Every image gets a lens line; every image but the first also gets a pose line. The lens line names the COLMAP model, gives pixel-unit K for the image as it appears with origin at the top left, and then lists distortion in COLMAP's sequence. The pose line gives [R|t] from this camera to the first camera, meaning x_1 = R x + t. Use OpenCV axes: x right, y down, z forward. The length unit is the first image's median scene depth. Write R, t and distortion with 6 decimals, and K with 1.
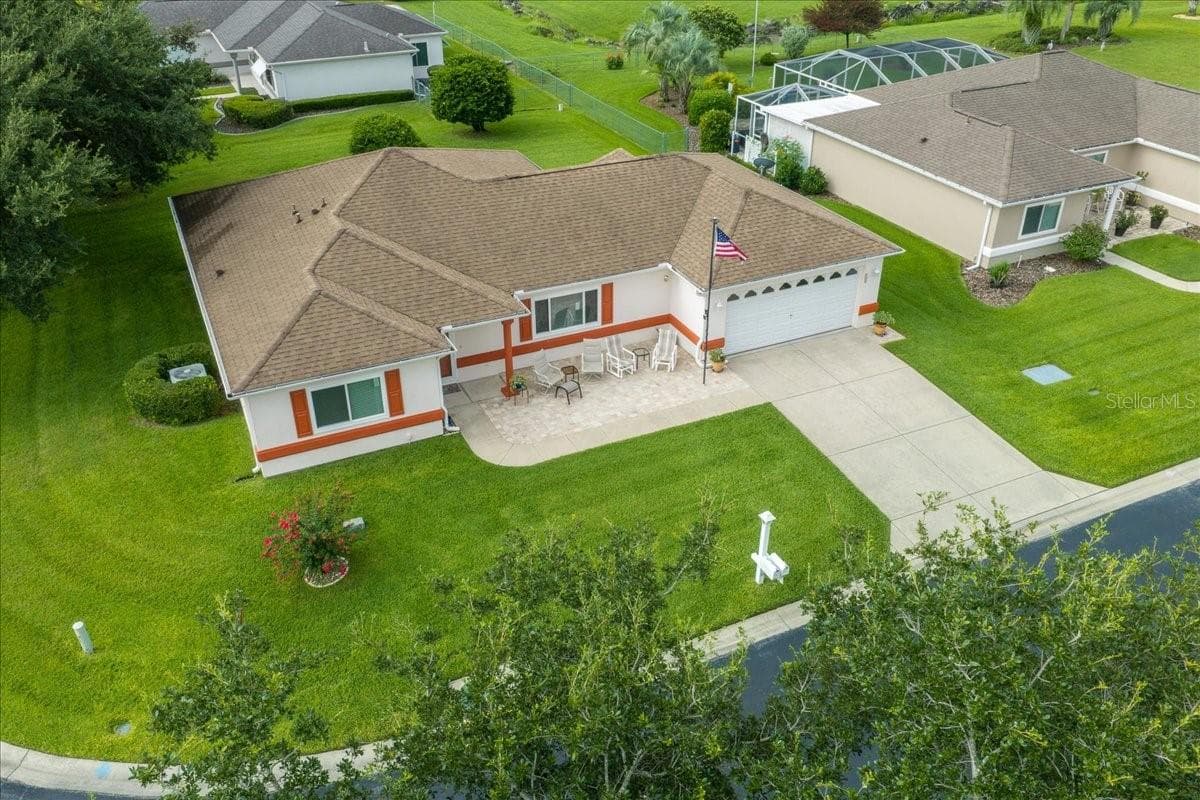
lens RADIAL K [[991.3, 0, 598.9], [0, 991.3, 405.0], [0, 0, 1]] dist [0.009583, -0.010886]
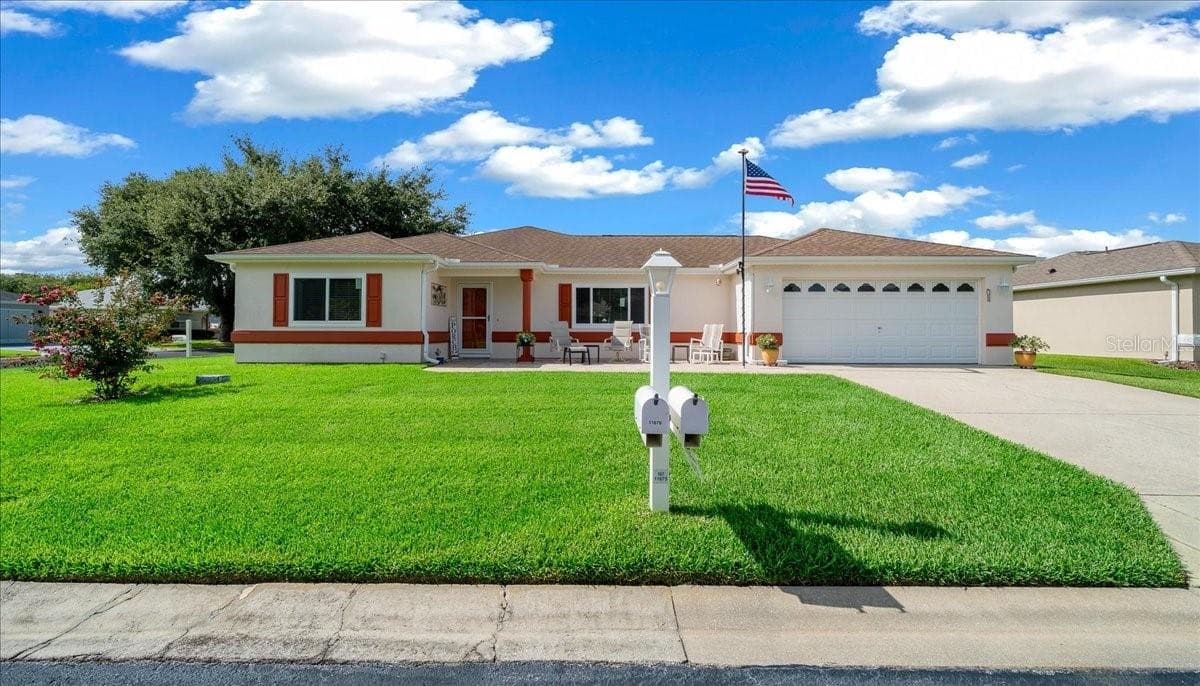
lens RADIAL K [[485.8, 0, 581.2], [0, 485.8, 325.8], [0, 0, 1]] dist [-0.002961, -0.000246]
pose [[0.892686, -0.002573, -0.450672, 0.160997], [-0.235513, 0.849918, -0.471353, 0.158583], [0.384246, 0.526909, 0.758104, 0.626503]]
